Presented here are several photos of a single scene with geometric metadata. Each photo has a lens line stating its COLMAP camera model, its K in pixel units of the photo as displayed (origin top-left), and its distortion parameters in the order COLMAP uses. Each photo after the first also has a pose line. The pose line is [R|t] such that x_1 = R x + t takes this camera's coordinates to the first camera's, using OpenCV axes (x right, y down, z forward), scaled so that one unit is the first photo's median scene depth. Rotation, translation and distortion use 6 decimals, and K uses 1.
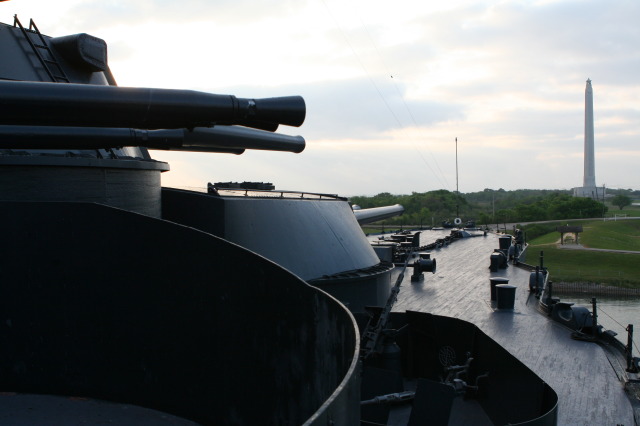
lens RADIAL K [[748.8, 0, 323.7], [0, 748.8, 212.2], [0, 0, 1]] dist [-0.101870, 0.000000]
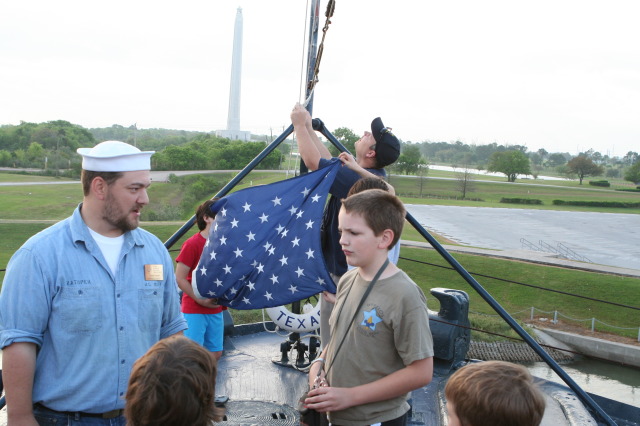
lens RADIAL K [[854.1, 0, 320.7], [0, 854.1, 213.7], [0, 0, 1]] dist [-0.100284, 0.000000]
pose [[0.895944, 0.024409, 0.443496, 0.156582], [-0.055781, 0.996767, 0.057827, -0.002543], [-0.440651, -0.076549, 0.894409, 1.027576]]
